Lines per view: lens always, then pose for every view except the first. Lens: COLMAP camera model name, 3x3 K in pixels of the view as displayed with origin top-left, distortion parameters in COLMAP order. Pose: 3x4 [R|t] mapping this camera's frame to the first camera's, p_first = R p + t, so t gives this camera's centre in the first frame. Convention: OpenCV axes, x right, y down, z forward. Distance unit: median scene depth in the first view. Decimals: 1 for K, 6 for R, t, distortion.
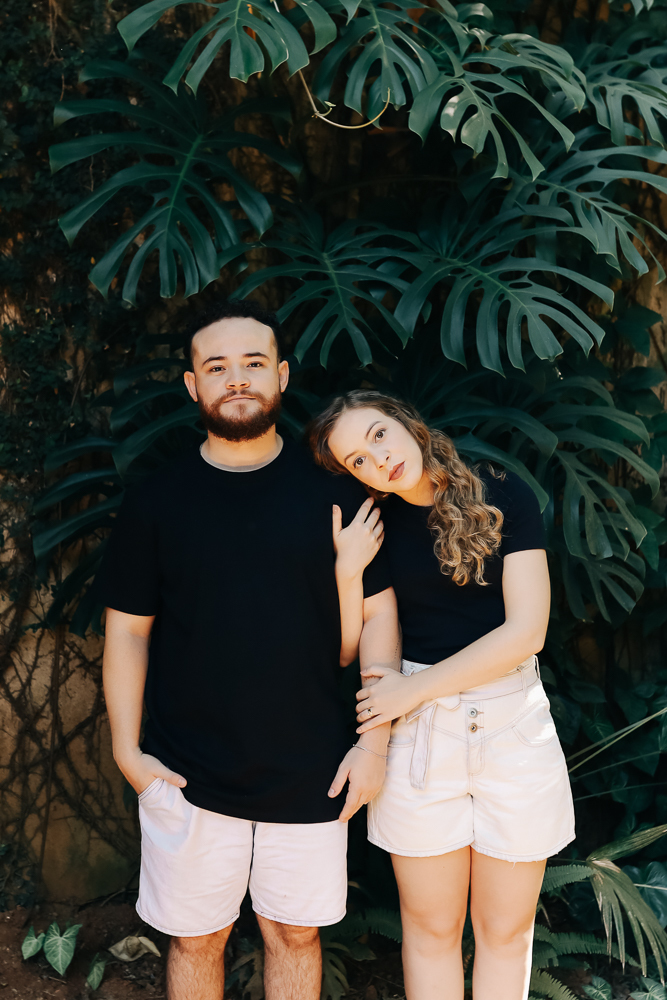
lens RADIAL K [[1044.0, 0, 333.5], [0, 1044.0, 500.0], [0, 0, 1]] dist [-0.008892, 0.005069]
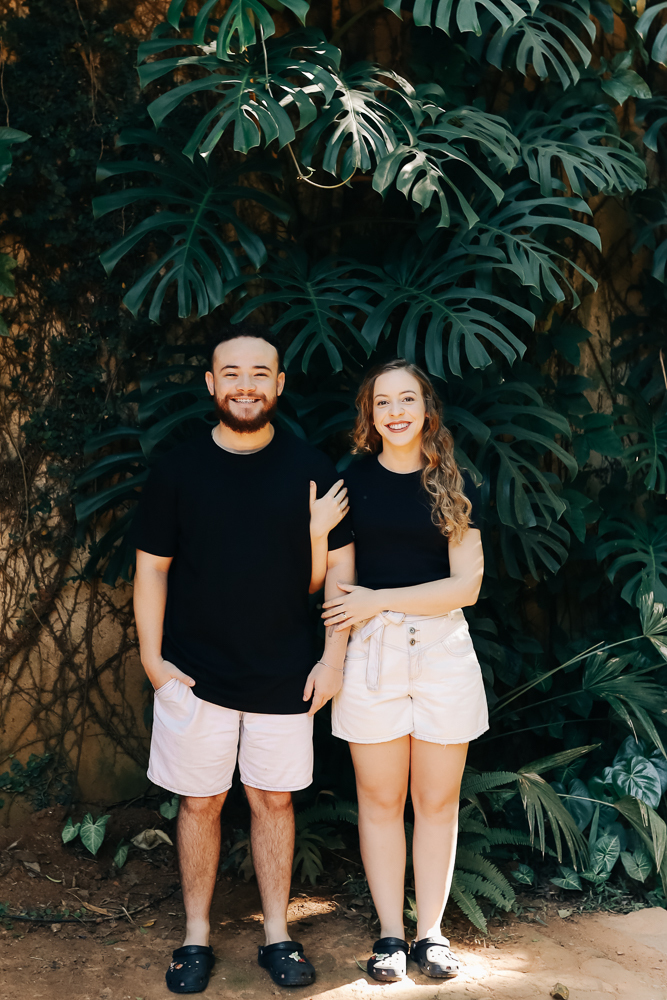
lens RADIAL K [[1001.1, 0, 333.5], [0, 1001.1, 500.0], [0, 0, 1]] dist [-0.004500, -0.003861]
pose [[0.999953, 0.009473, -0.002043, 0.025919], [-0.009473, 0.999955, 0.000132, 0.025160], [0.002044, -0.000112, 0.999998, -0.202914]]
